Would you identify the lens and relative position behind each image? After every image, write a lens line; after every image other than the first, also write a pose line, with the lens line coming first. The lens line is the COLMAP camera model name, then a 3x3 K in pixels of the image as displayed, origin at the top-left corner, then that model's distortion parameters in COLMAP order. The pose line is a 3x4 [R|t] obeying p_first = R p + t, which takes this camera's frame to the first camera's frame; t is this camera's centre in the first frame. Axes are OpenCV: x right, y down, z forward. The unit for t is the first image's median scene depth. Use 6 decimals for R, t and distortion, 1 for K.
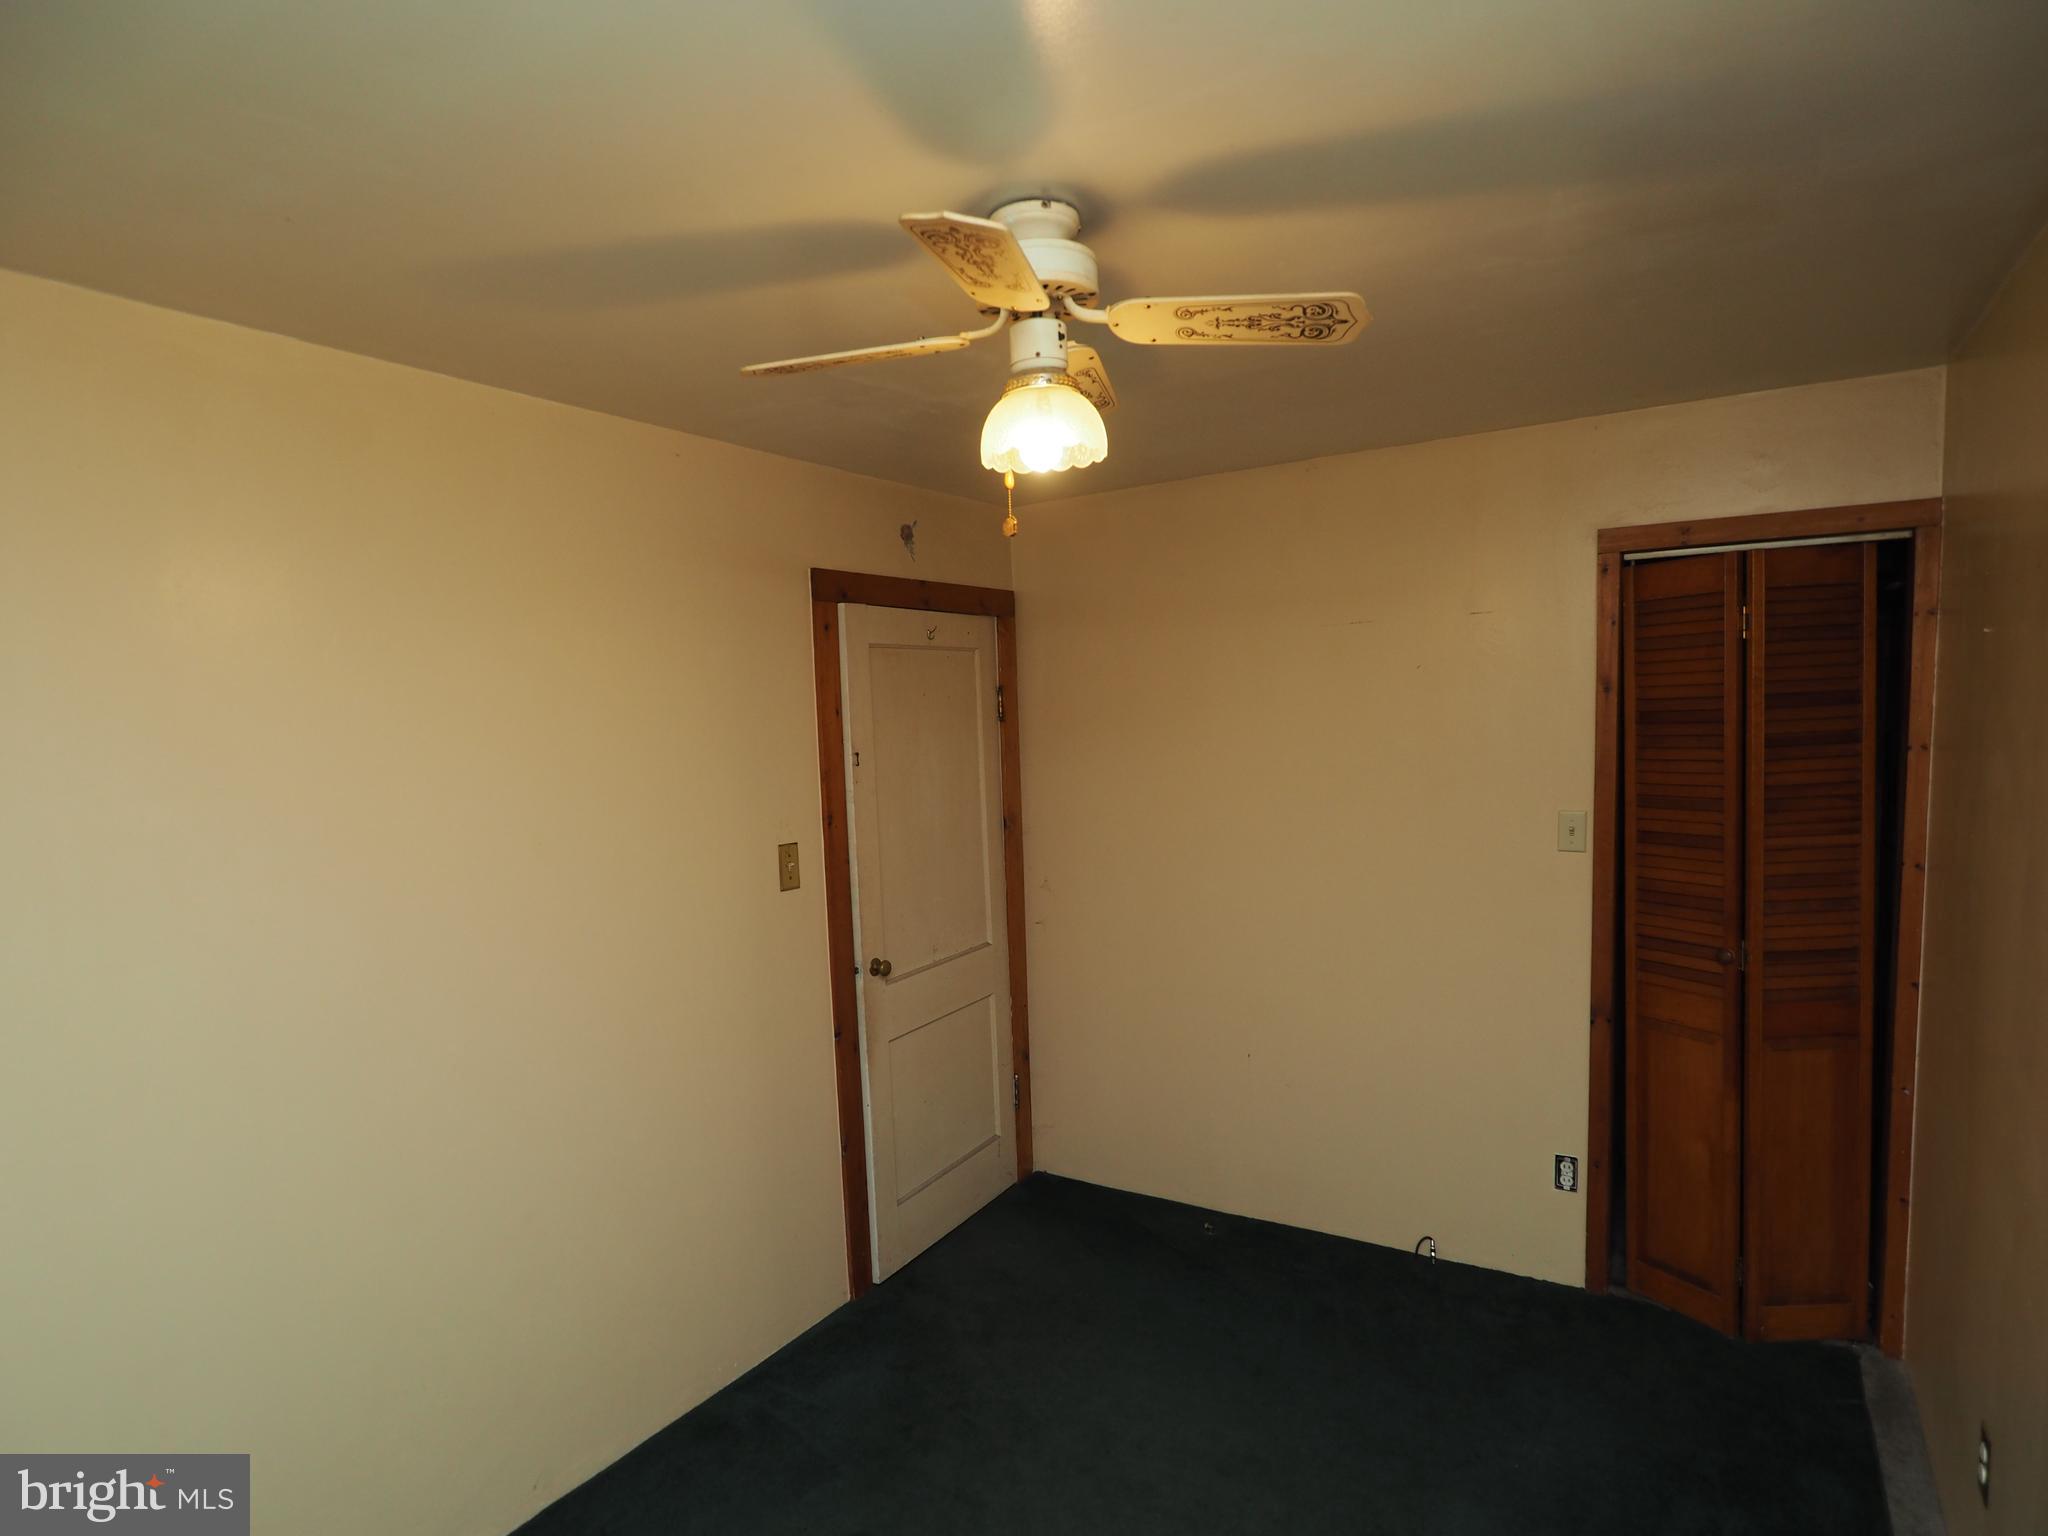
lens RADIAL K [[1108.1, 0, 1023.2], [0, 1108.1, 781.1], [0, 0, 1]] dist [0.001421, -0.013223]
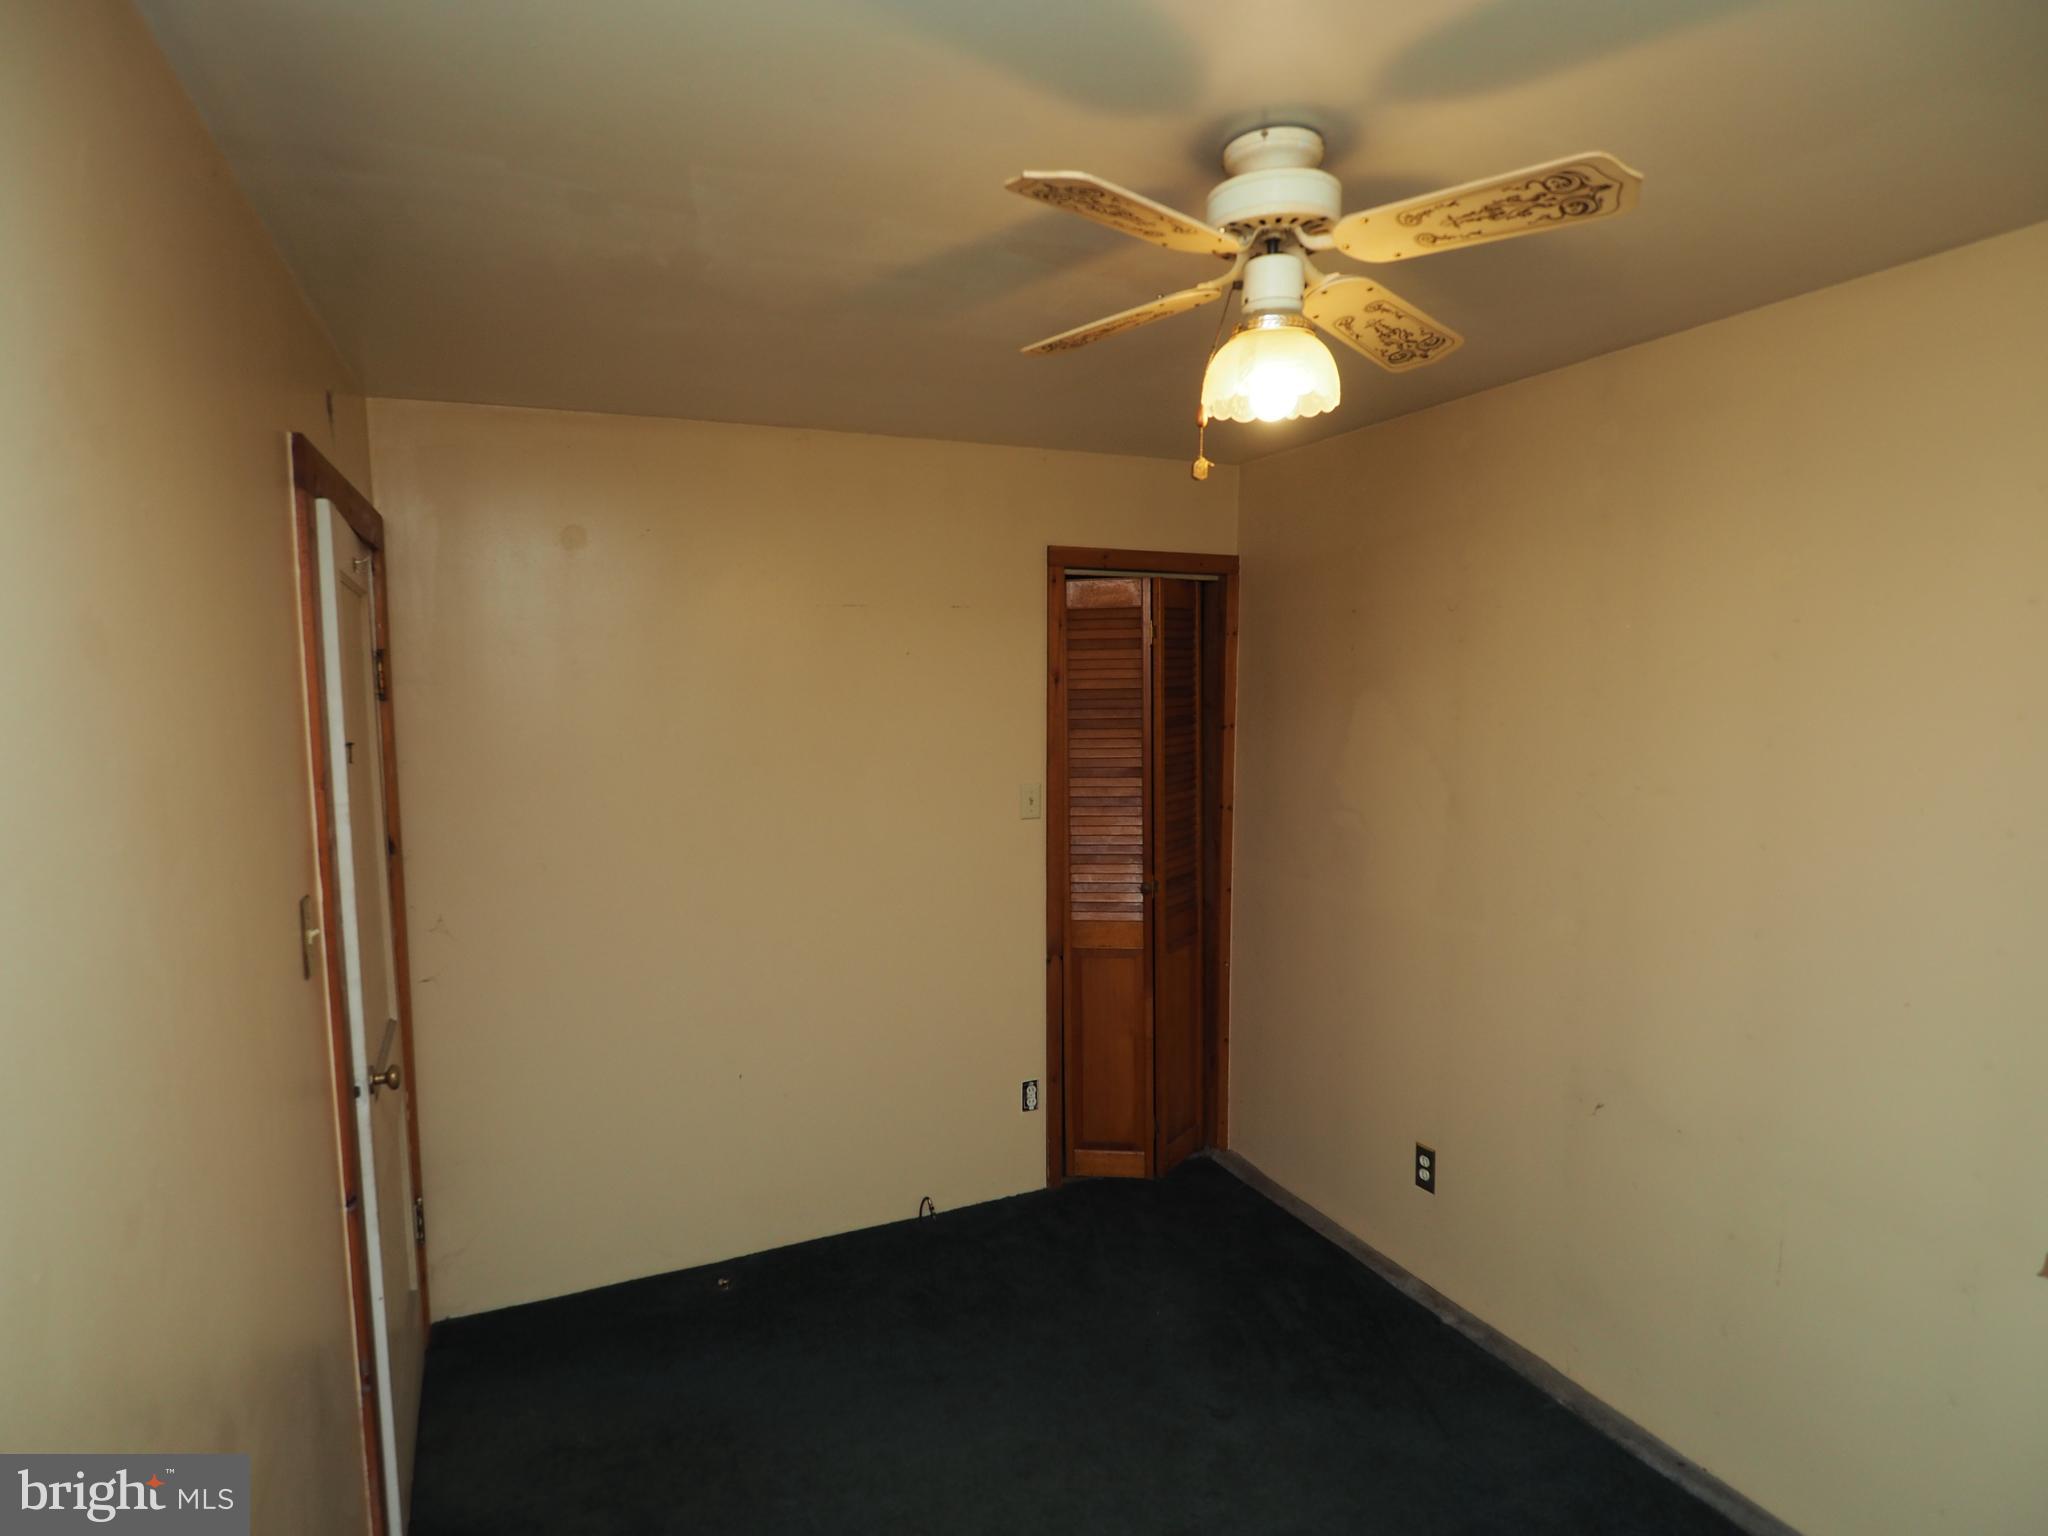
lens RADIAL K [[1108.1, 0, 1023.2], [0, 1108.1, 781.1], [0, 0, 1]] dist [0.001421, -0.013223]
pose [[0.558019, -0.041959, 0.828767, -0.500631], [0.045027, 0.998781, 0.020249, -0.000033], [-0.828605, 0.026018, 0.559228, 0.371540]]
